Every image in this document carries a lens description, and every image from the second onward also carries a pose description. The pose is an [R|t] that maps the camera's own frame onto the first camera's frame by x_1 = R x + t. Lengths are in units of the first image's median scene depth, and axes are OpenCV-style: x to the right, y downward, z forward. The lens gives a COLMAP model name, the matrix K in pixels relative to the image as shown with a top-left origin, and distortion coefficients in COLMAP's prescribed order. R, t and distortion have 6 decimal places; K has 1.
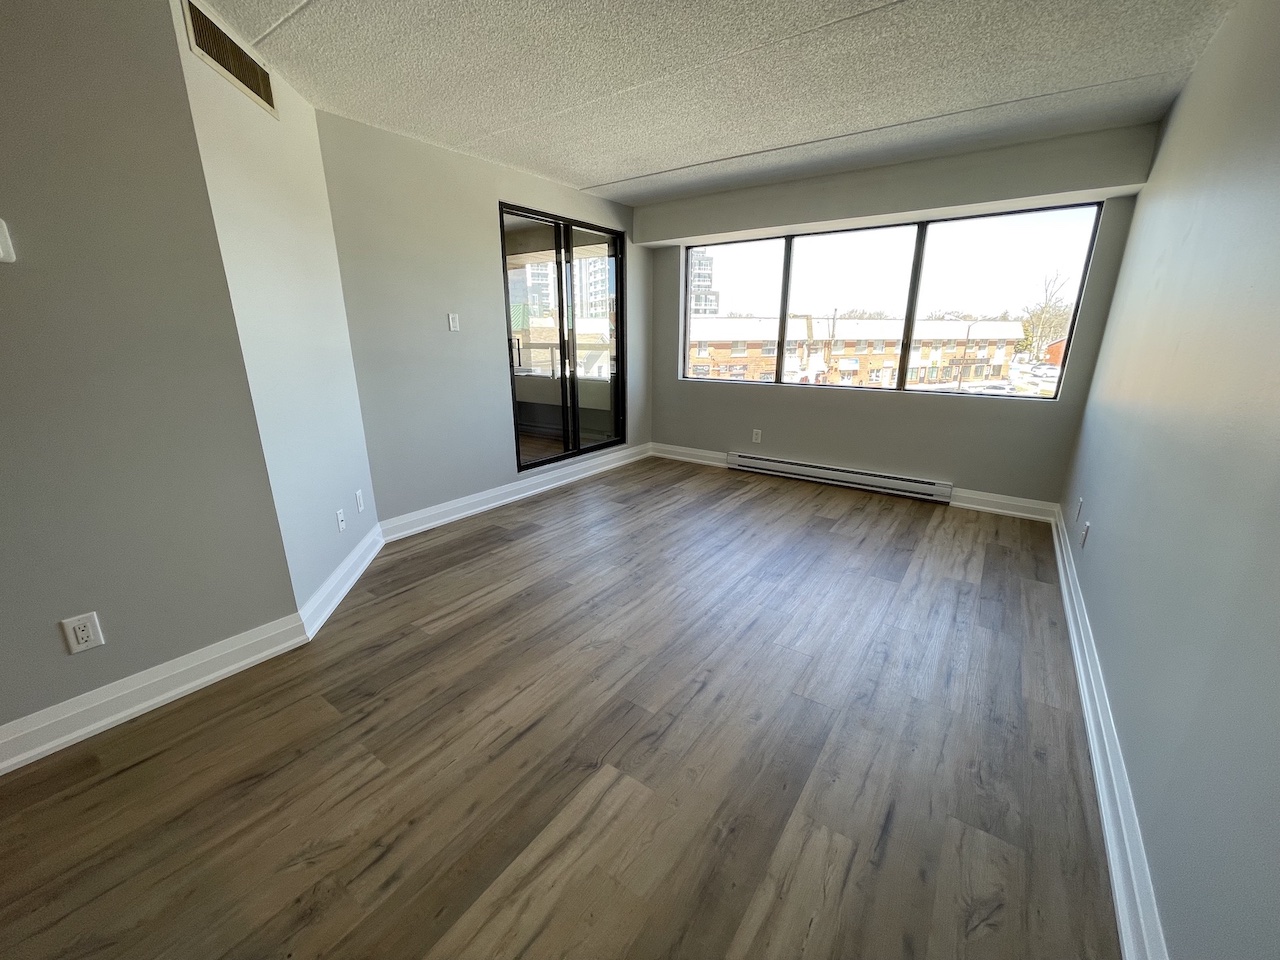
lens RADIAL K [[511.9, 0, 631.9], [0, 511.9, 482.1], [0, 0, 1]] dist [-0.004318, 0.001283]
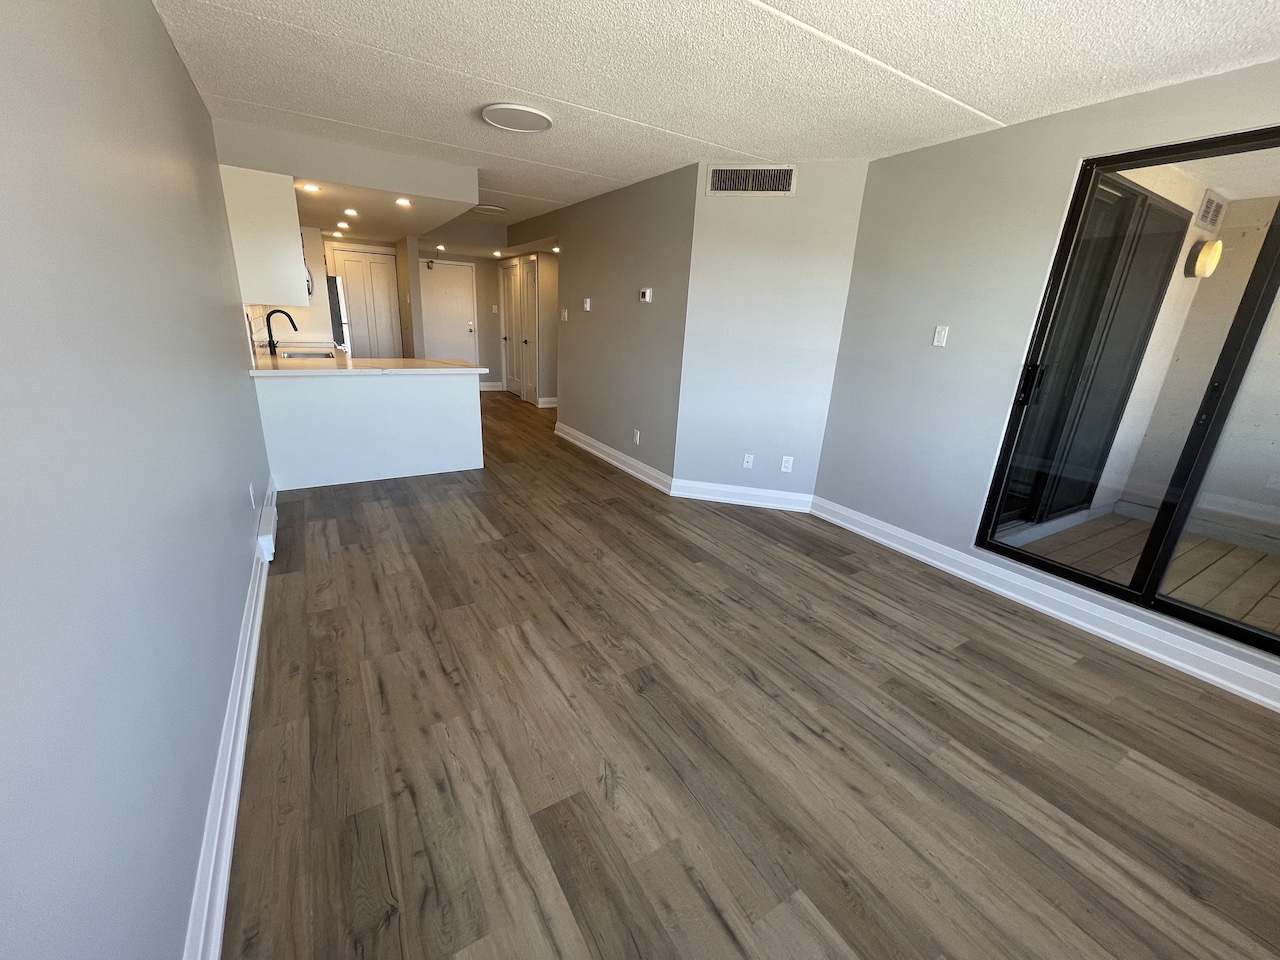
lens RADIAL K [[511.9, 0, 638.3], [0, 511.9, 480.5], [0, 0, 1]] dist [-0.004318, 0.001283]
pose [[-0.376074, 0.263494, -0.888335, 0.598265], [-0.310483, 0.867456, 0.388743, -0.240824], [0.873023, 0.422009, -0.244418, 0.750335]]
